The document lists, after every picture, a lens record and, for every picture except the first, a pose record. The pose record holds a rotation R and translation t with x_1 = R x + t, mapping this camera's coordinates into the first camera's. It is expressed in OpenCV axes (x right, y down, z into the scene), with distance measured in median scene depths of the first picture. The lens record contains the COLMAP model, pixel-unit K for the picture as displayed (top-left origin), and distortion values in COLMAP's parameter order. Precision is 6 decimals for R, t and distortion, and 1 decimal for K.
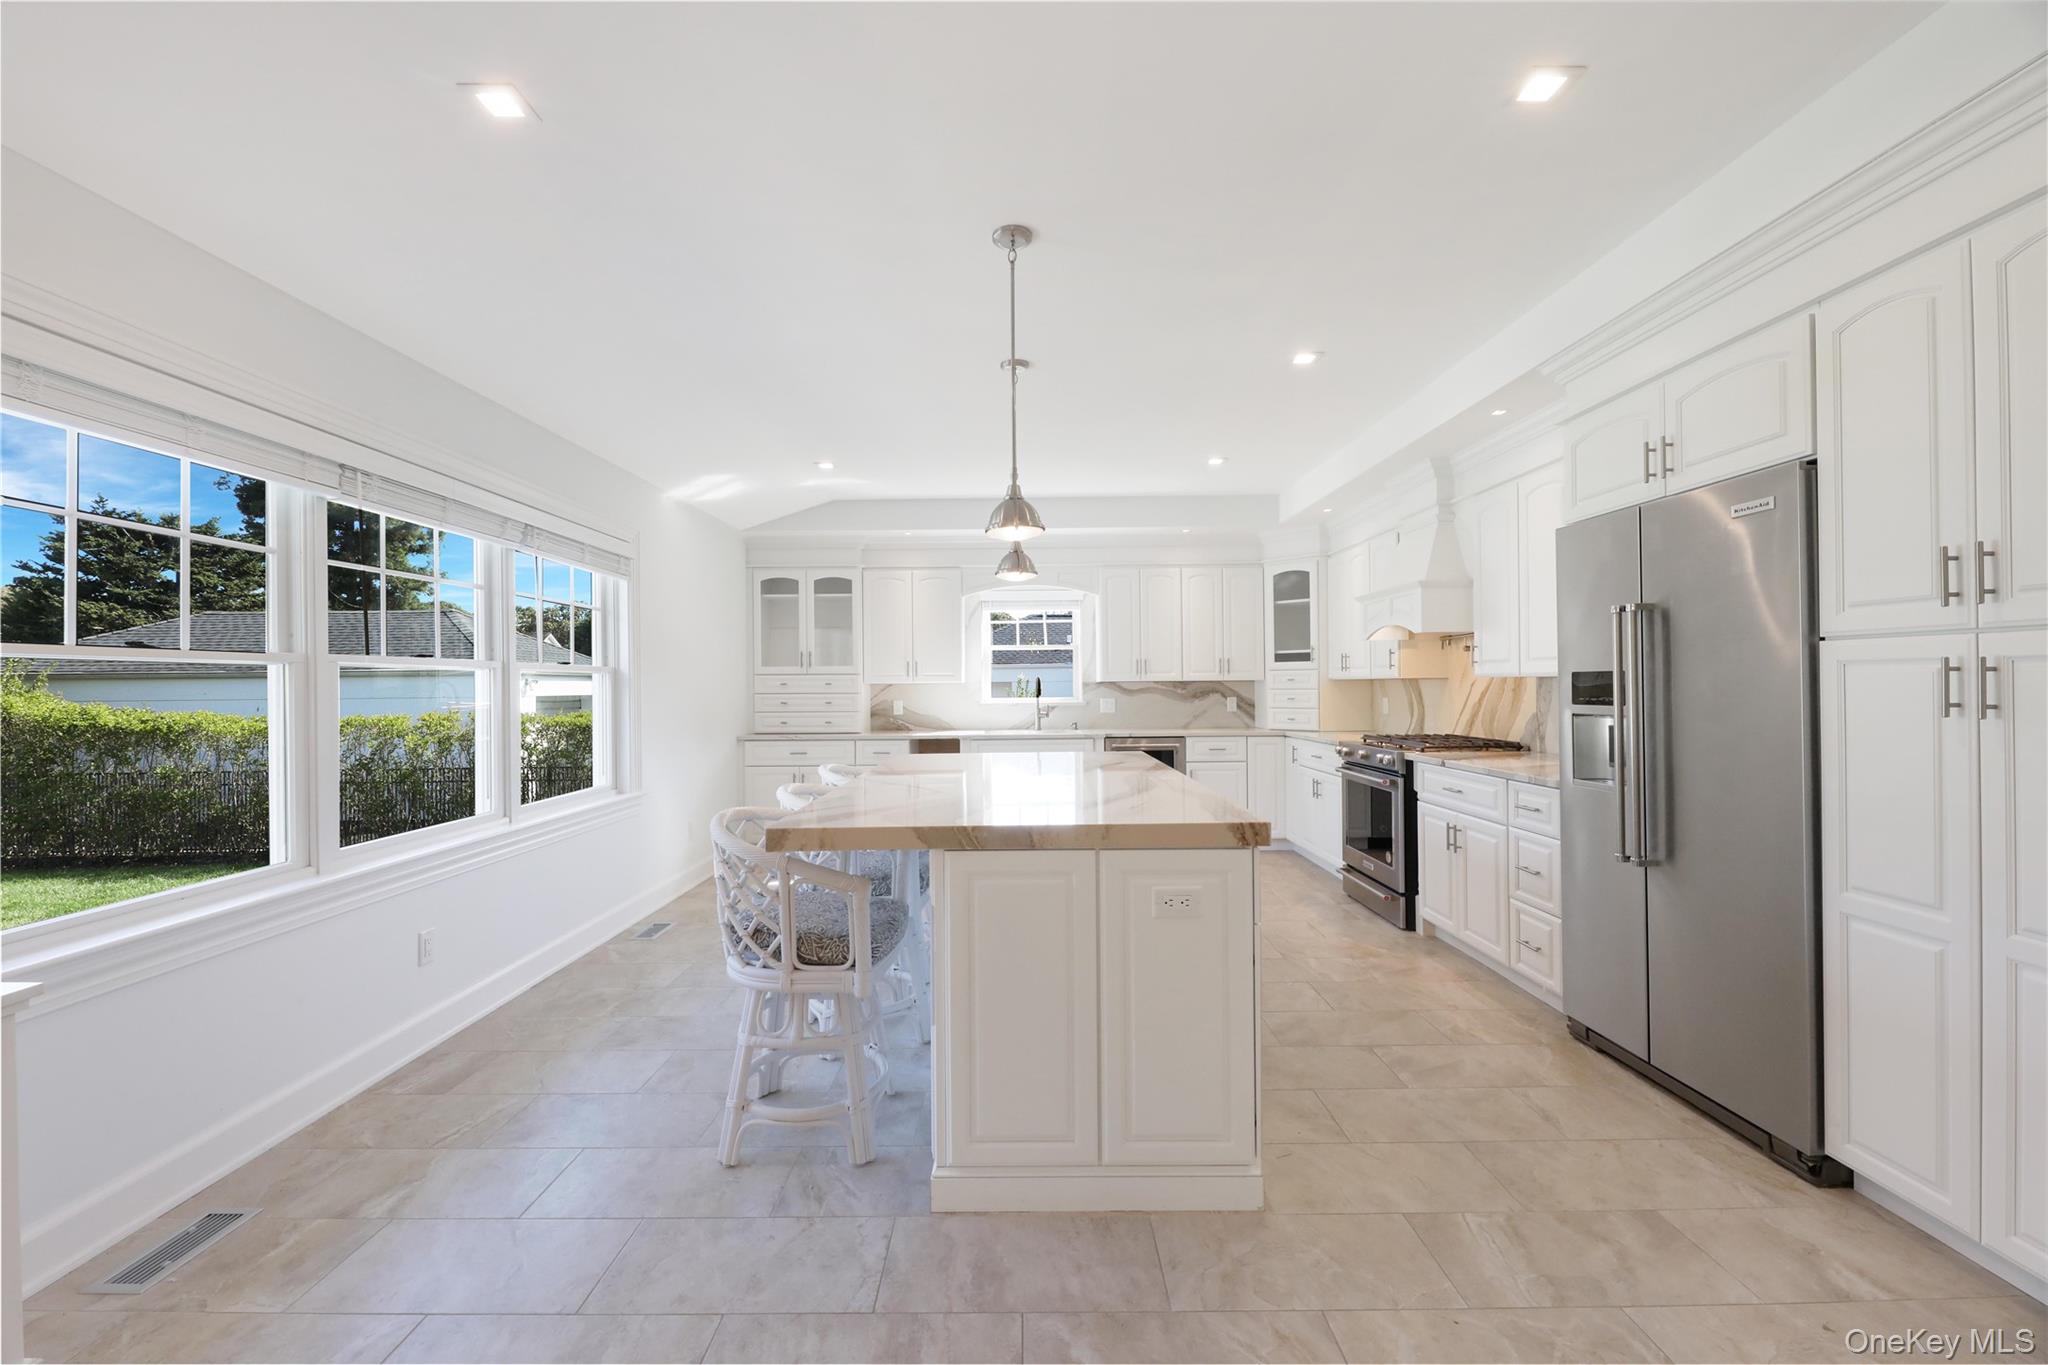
lens RADIAL K [[813.9, 0, 1008.1], [0, 813.9, 682.4], [0, 0, 1]] dist [0.002153, -0.003524]
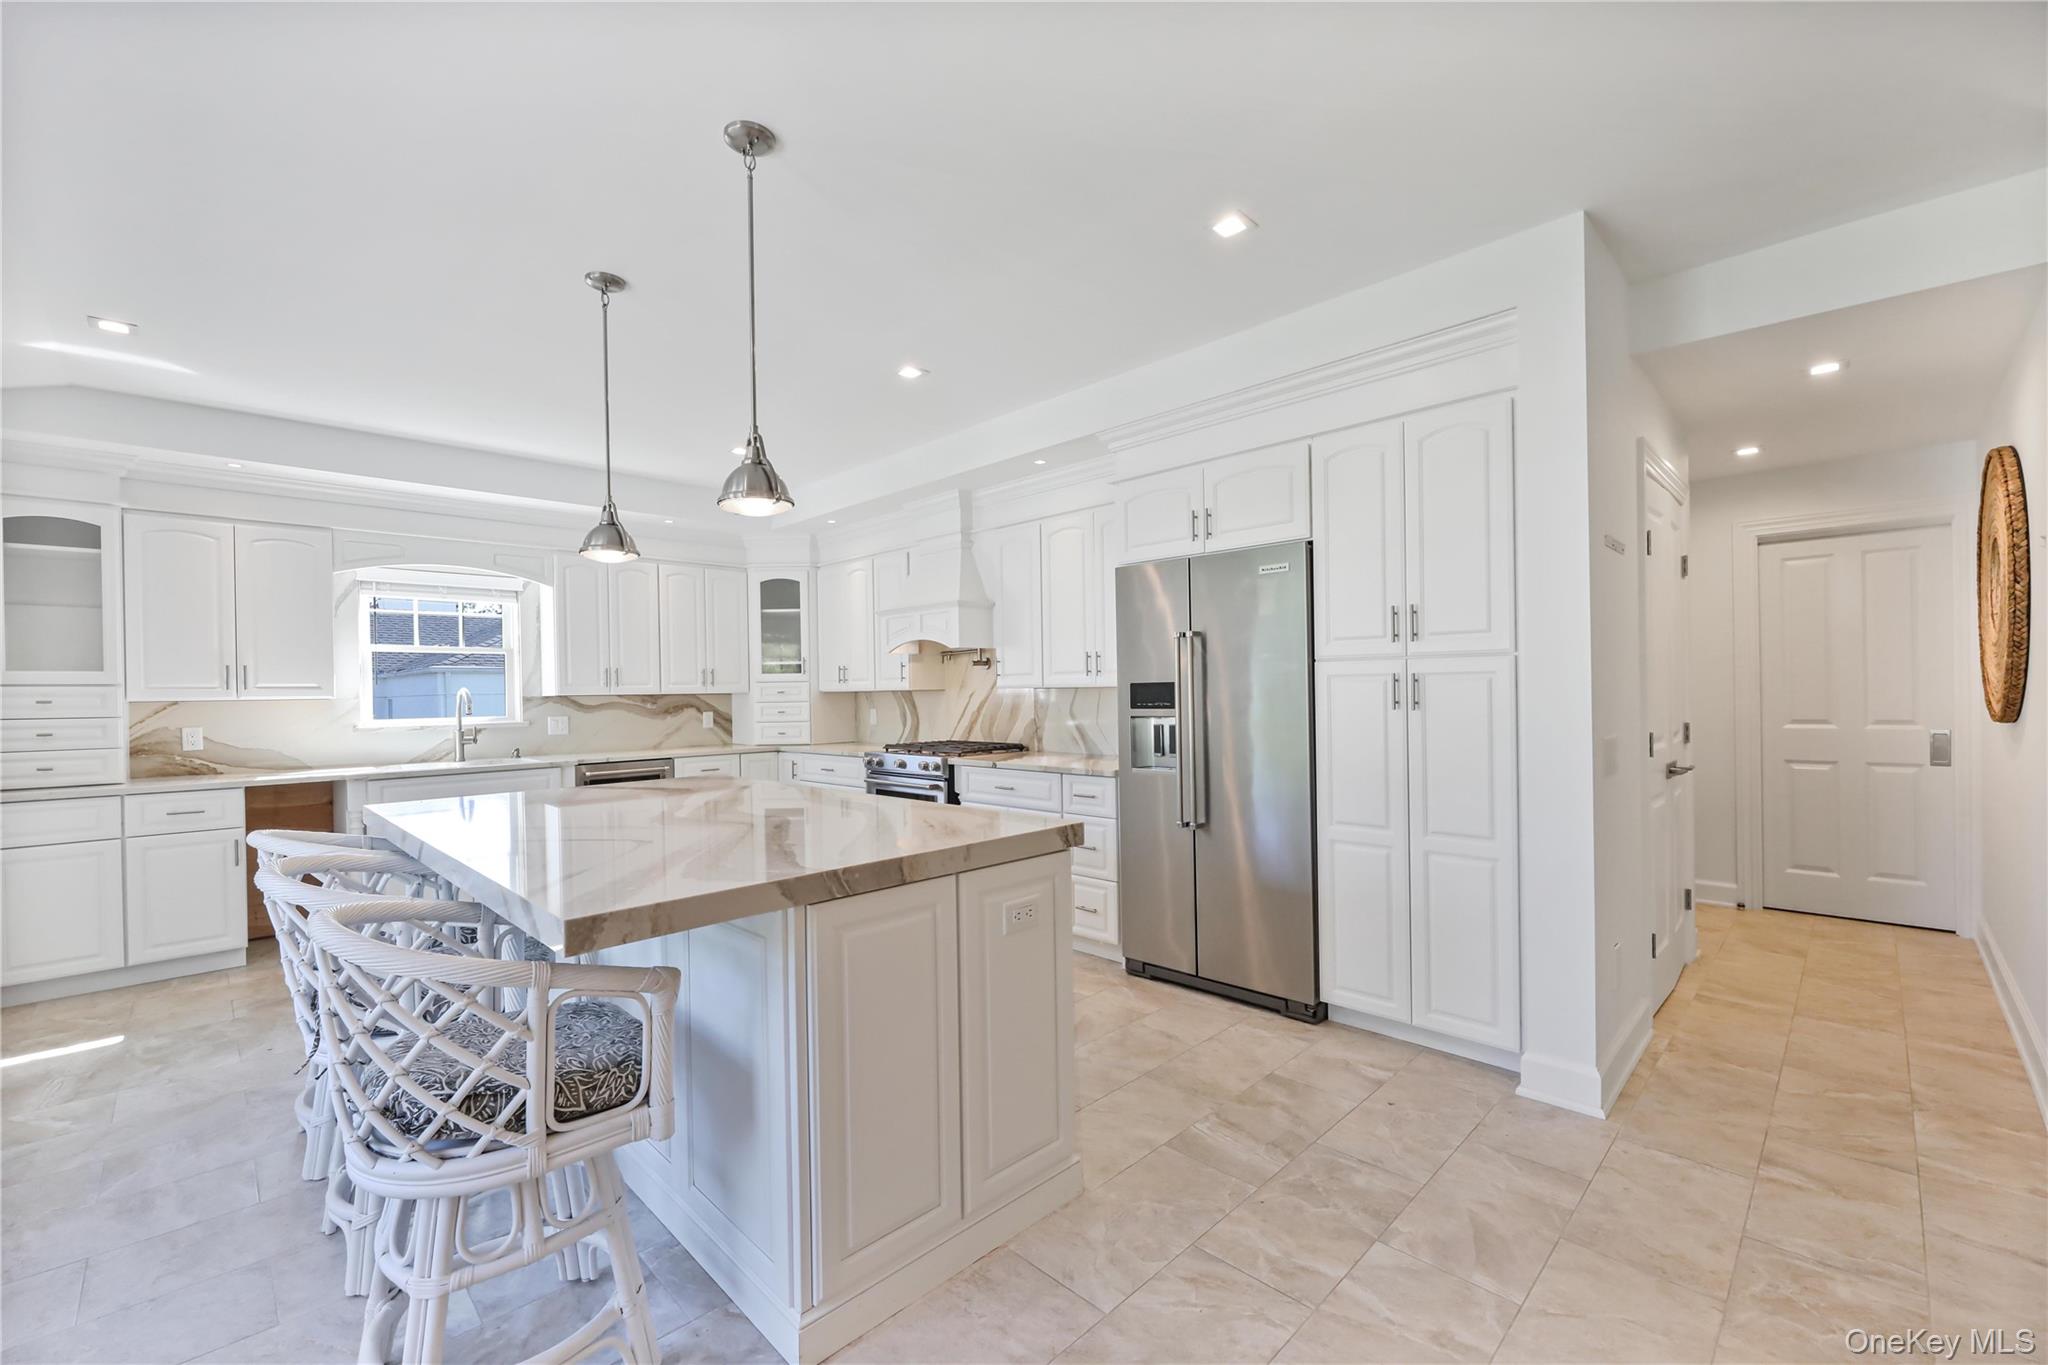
lens RADIAL K [[854.0, 0, 1026.4], [0, 854.0, 694.0], [0, 0, 1]] dist [0.001562, -0.000613]
pose [[0.702085, -0.004693, 0.712078, -0.249212], [0.007449, 0.999972, -0.000754, 0.002808], [-0.712054, 0.005834, 0.702100, 0.131388]]
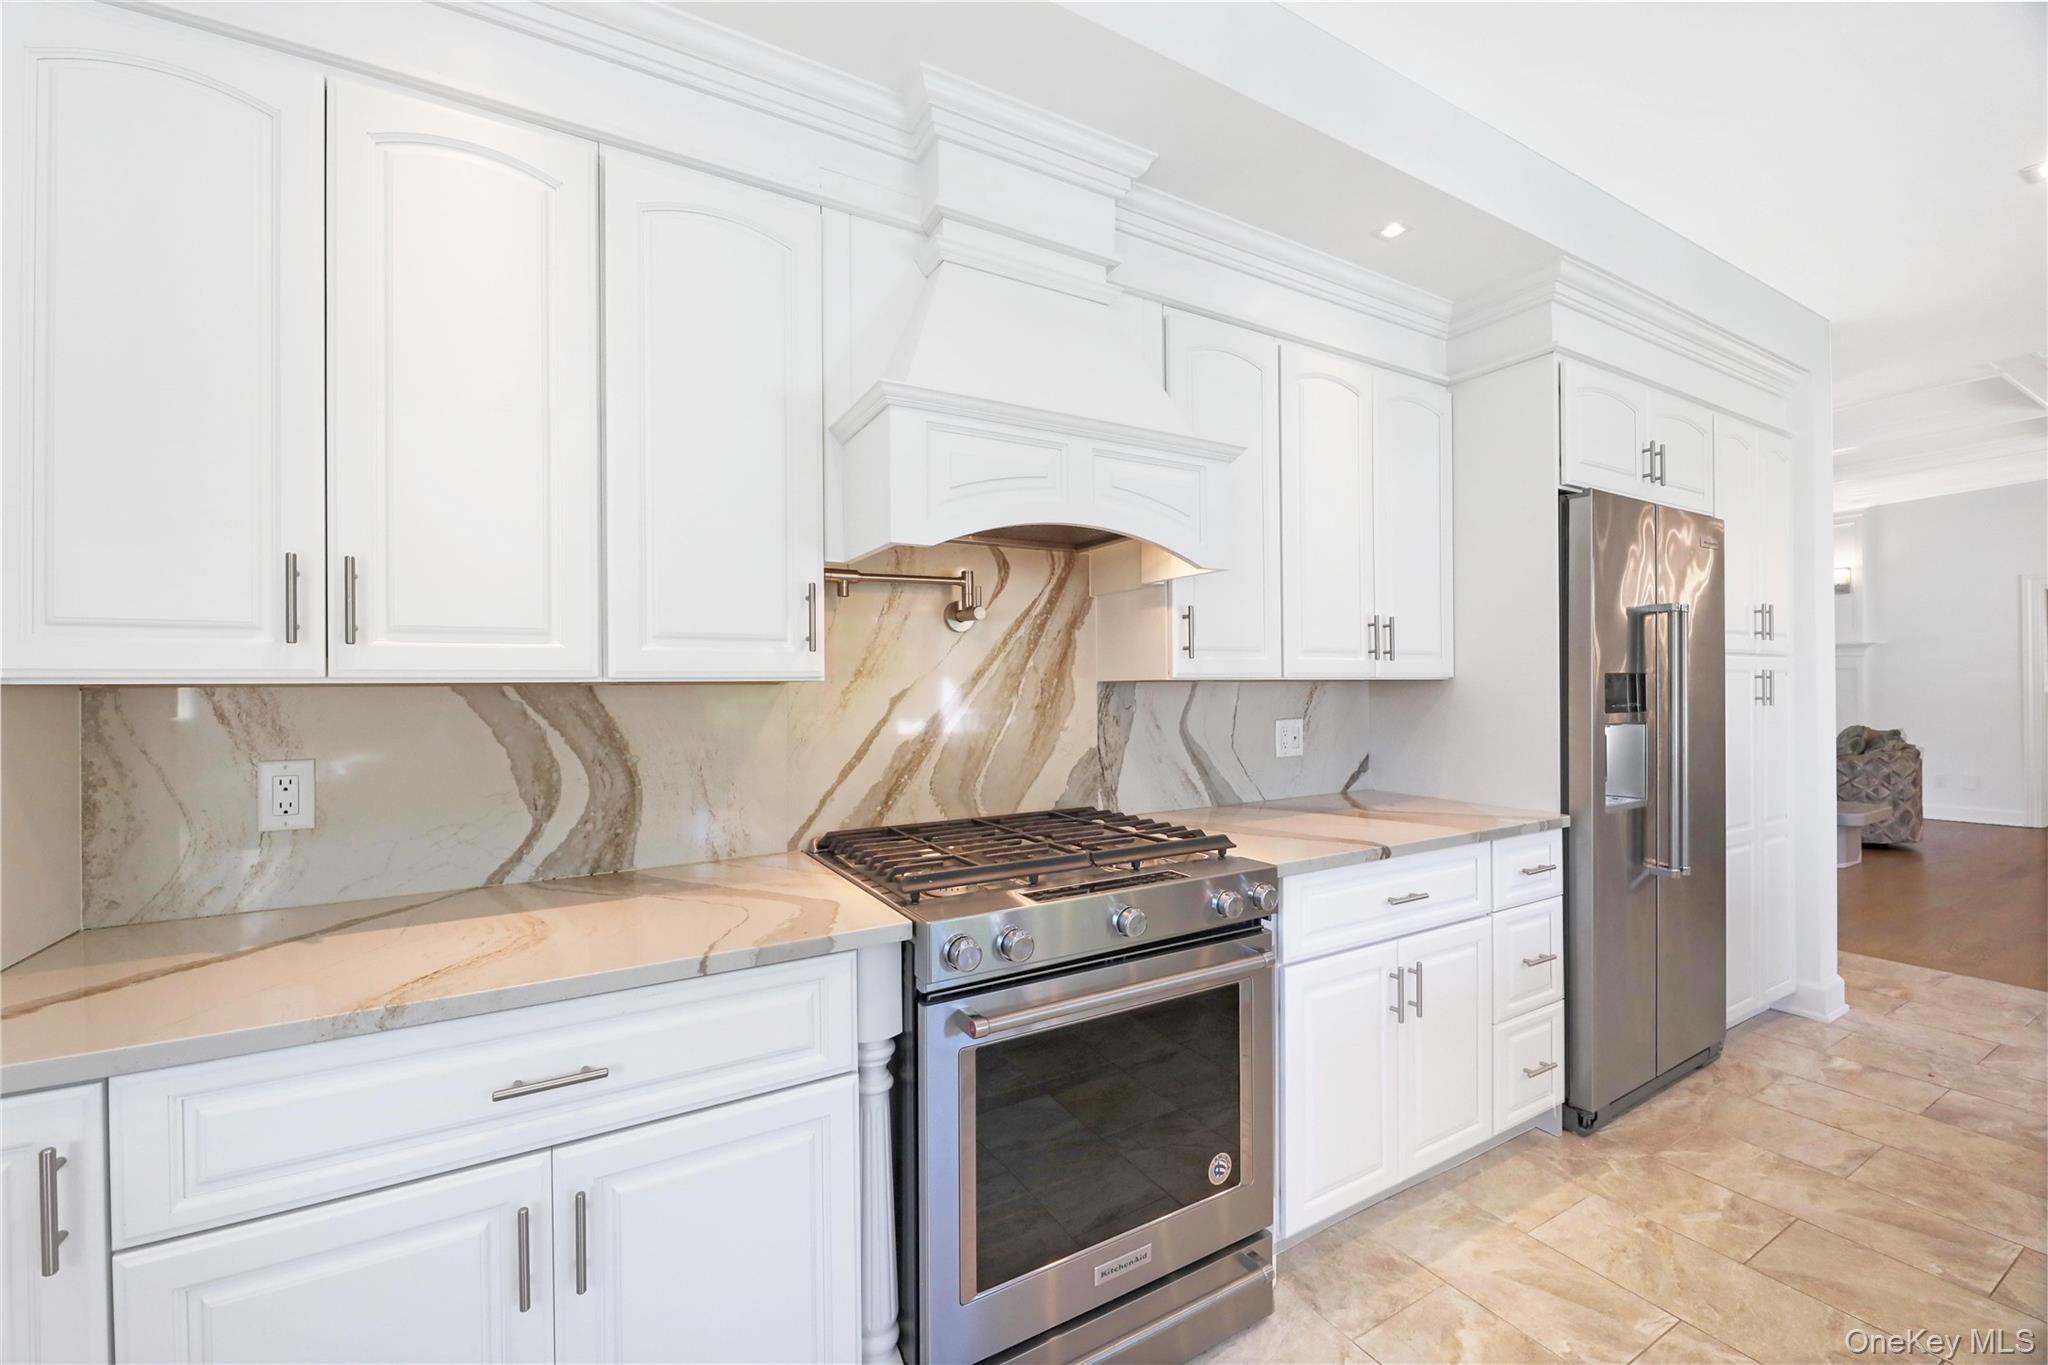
lens RADIAL K [[814.5, 0, 1038.3], [0, 814.5, 683.7], [0, 0, 1]] dist [-0.007691, -0.000292]
pose [[-0.511257, 0.015768, 0.859283, 0.201303], [0.010082, 0.999873, -0.012349, 0.001201], [-0.859369, 0.002350, -0.511351, 1.313078]]
